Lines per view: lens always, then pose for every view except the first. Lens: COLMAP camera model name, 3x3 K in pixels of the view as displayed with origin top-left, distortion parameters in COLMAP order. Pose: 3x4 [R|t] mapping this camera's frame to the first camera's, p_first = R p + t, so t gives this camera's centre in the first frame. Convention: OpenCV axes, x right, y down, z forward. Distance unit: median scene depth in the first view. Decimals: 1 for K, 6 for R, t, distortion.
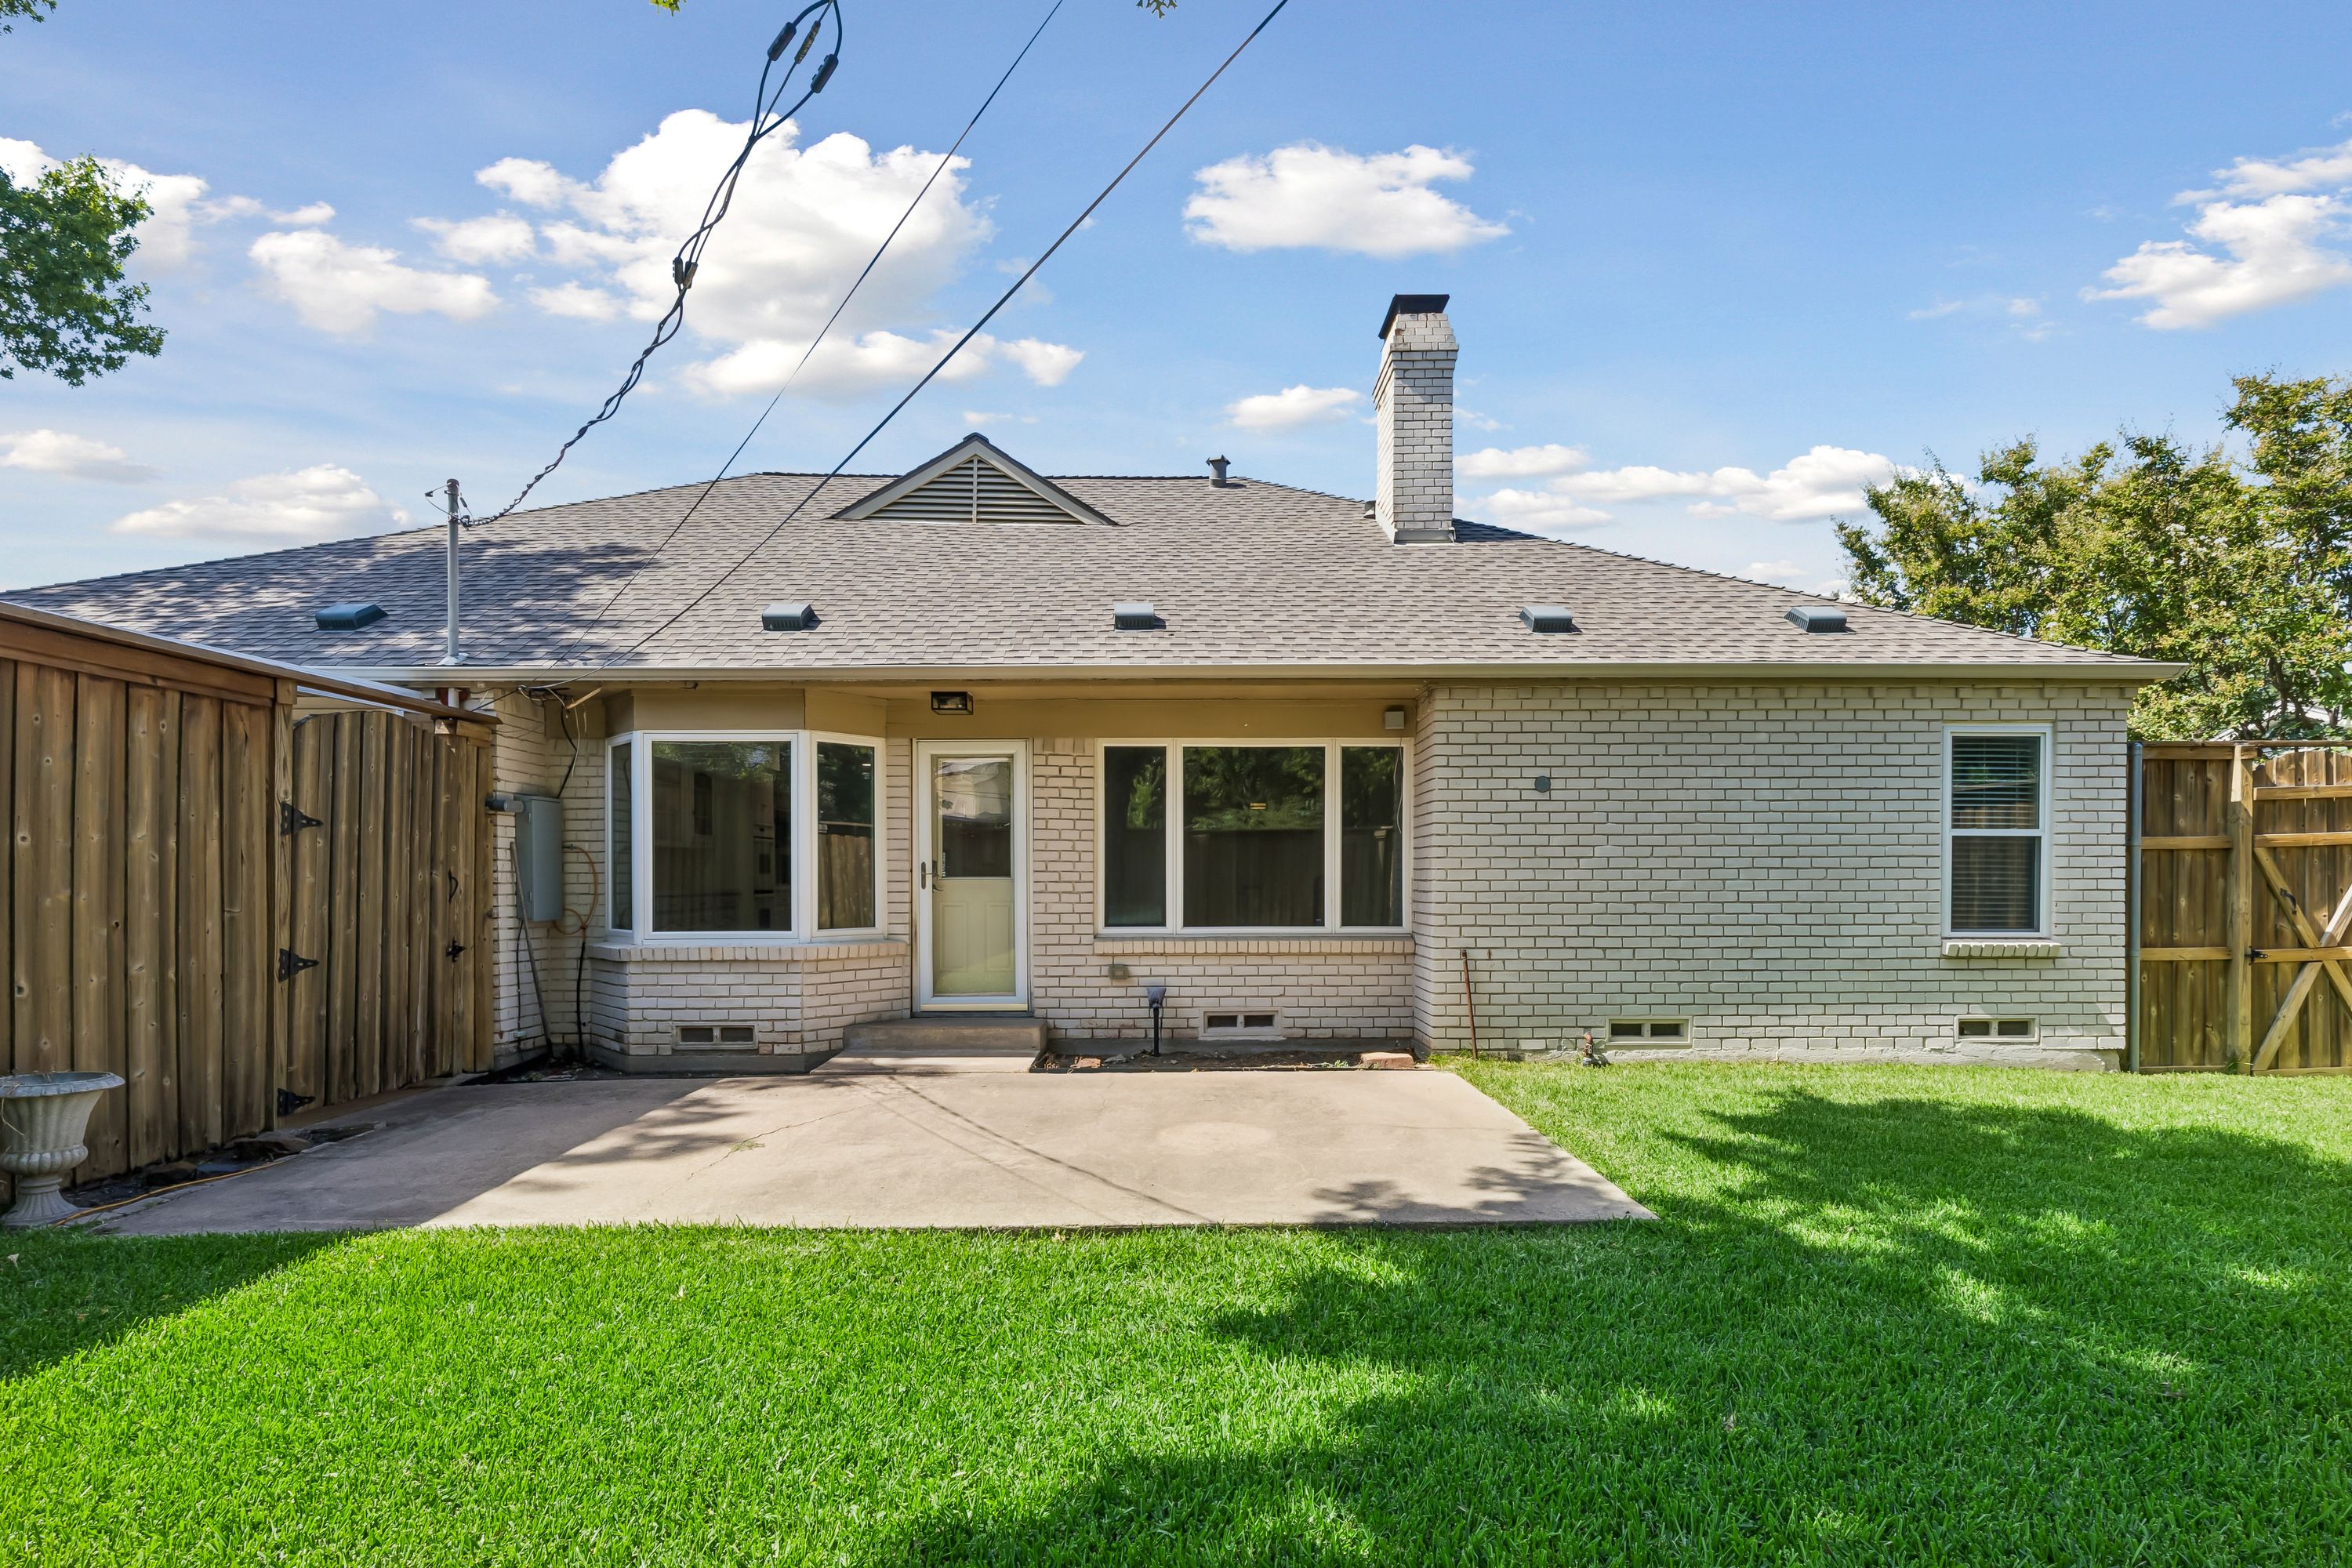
lens RADIAL K [[1092.1, 0, 1169.2], [0, 1092.1, 884.1], [0, 0, 1]] dist [0.004468, -0.000092]
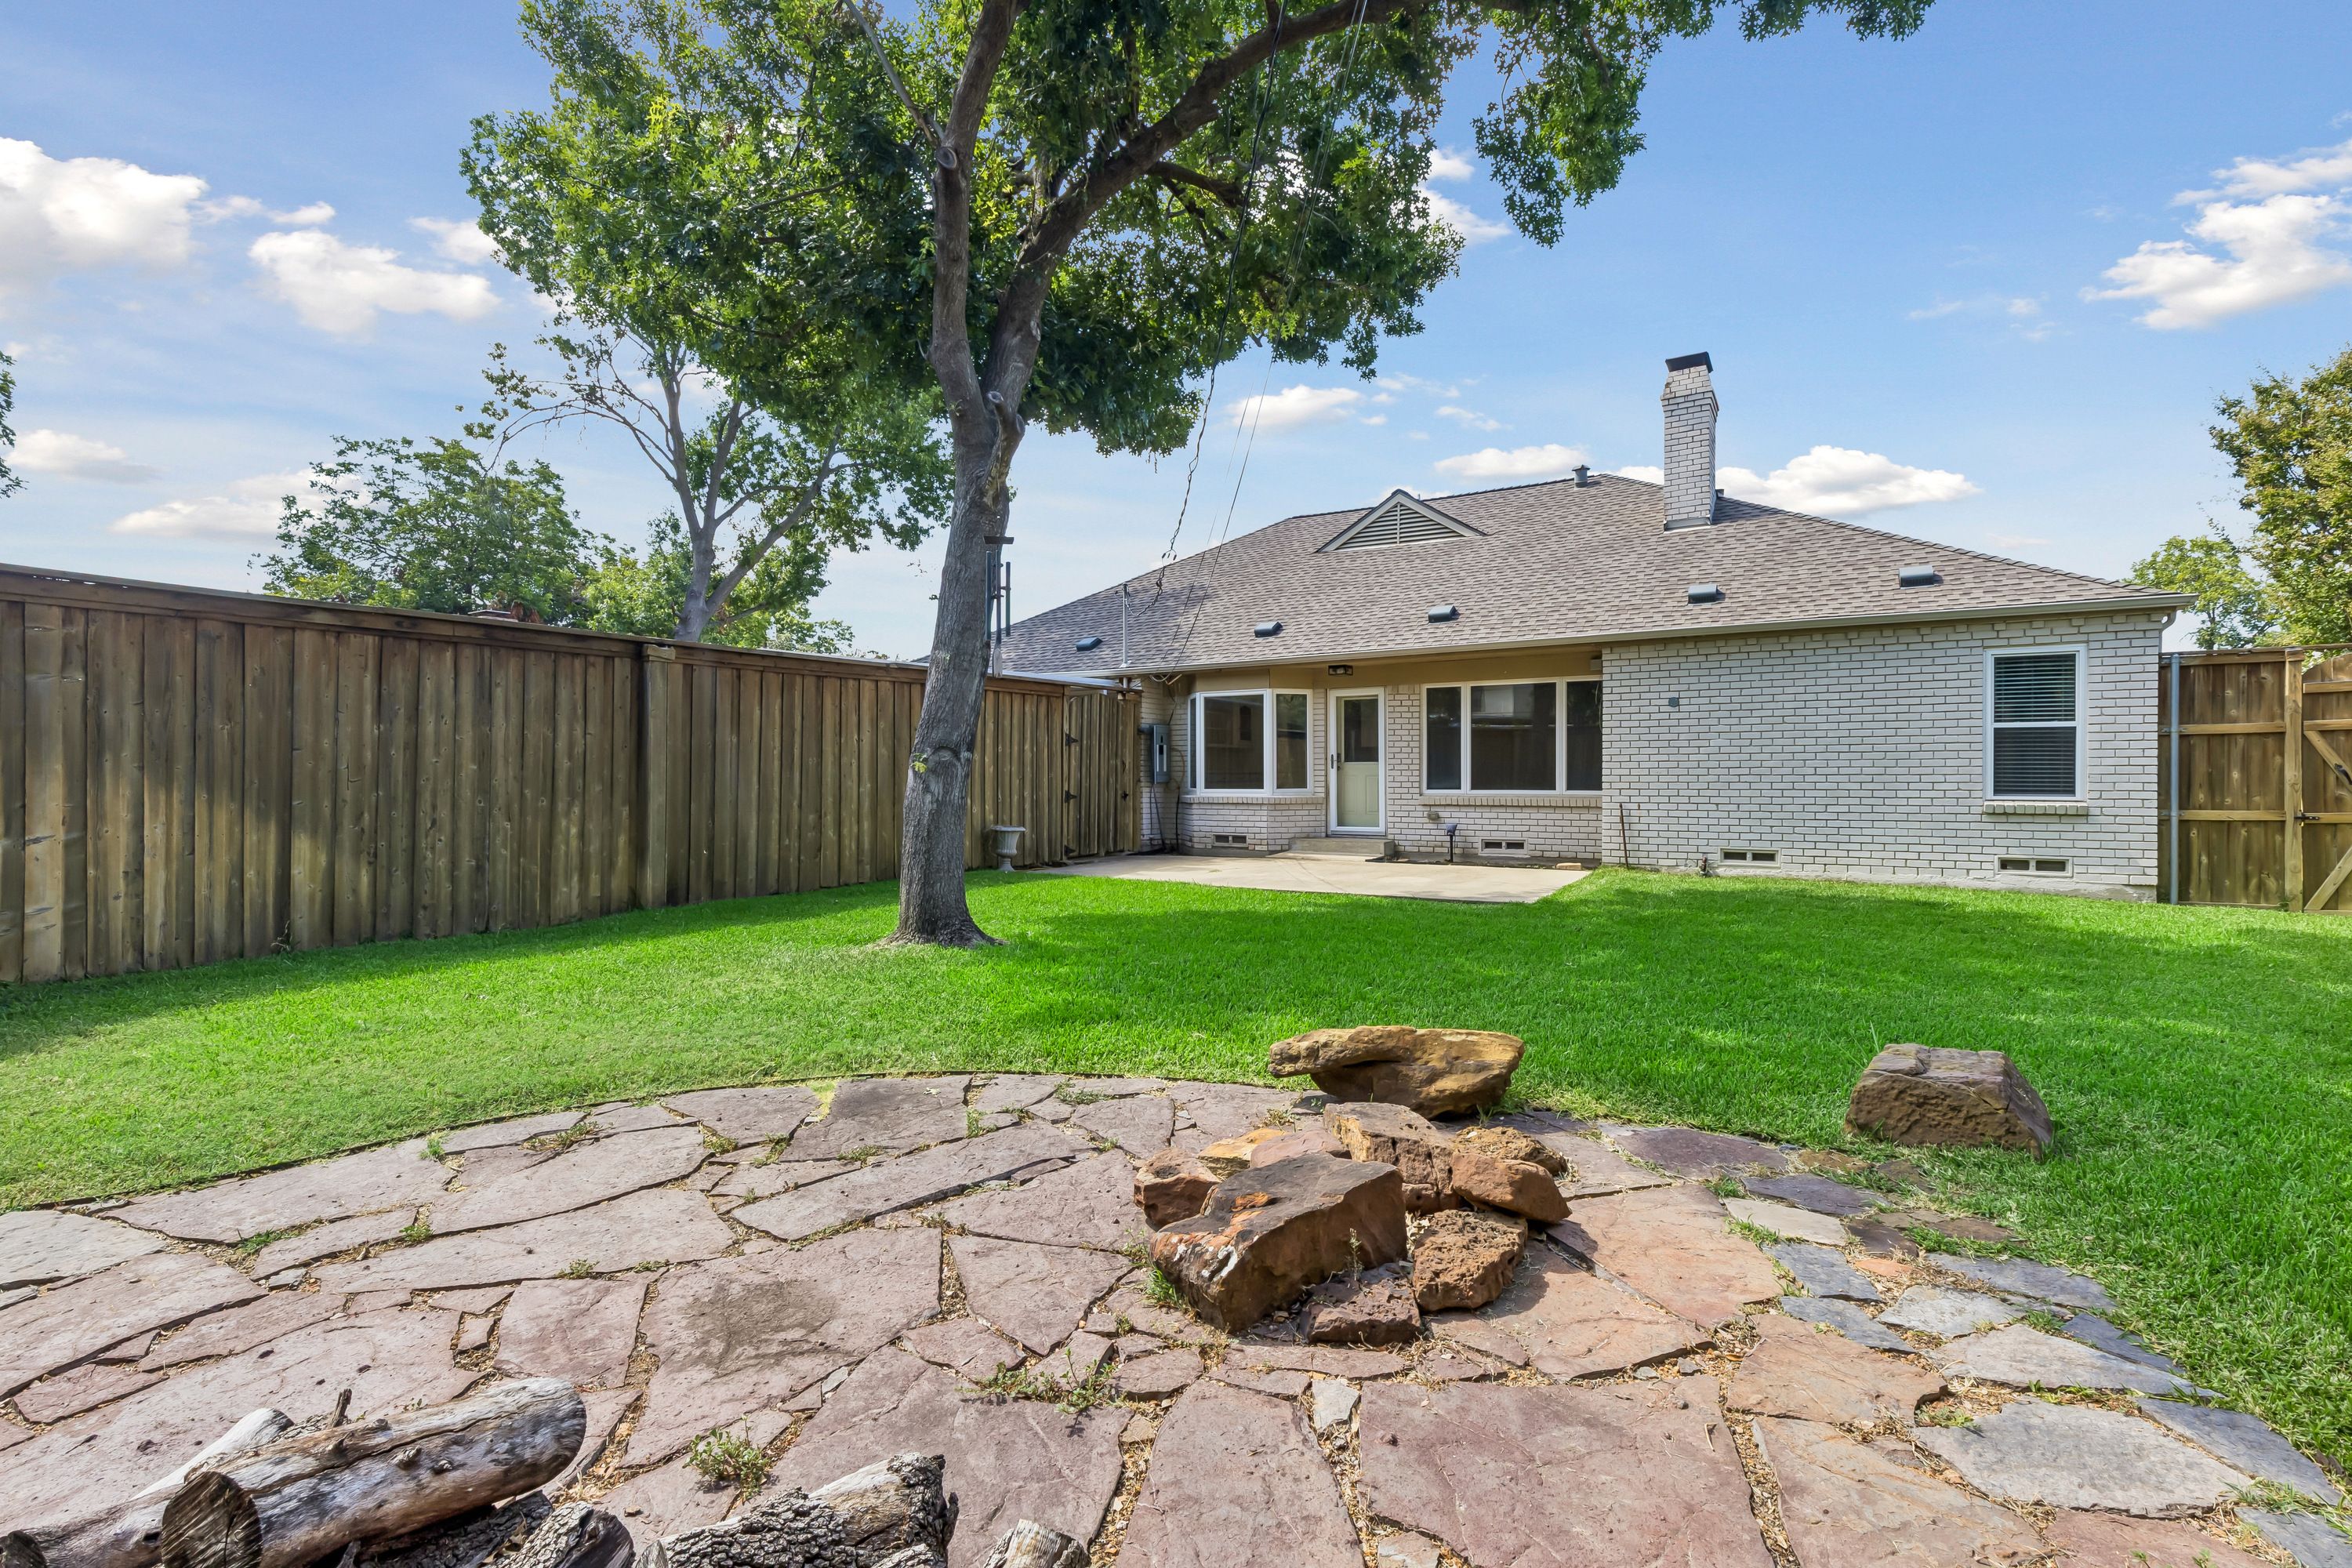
lens RADIAL K [[1074.8, 0, 1179.9], [0, 1074.8, 754.8], [0, 0, 1]] dist [0.005264, 0.000162]
pose [[0.845218, -0.010279, -0.534323, 0.569923], [-0.001075, 0.999780, -0.020933, 0.021192], [0.534421, 0.018268, 0.845021, -0.737308]]
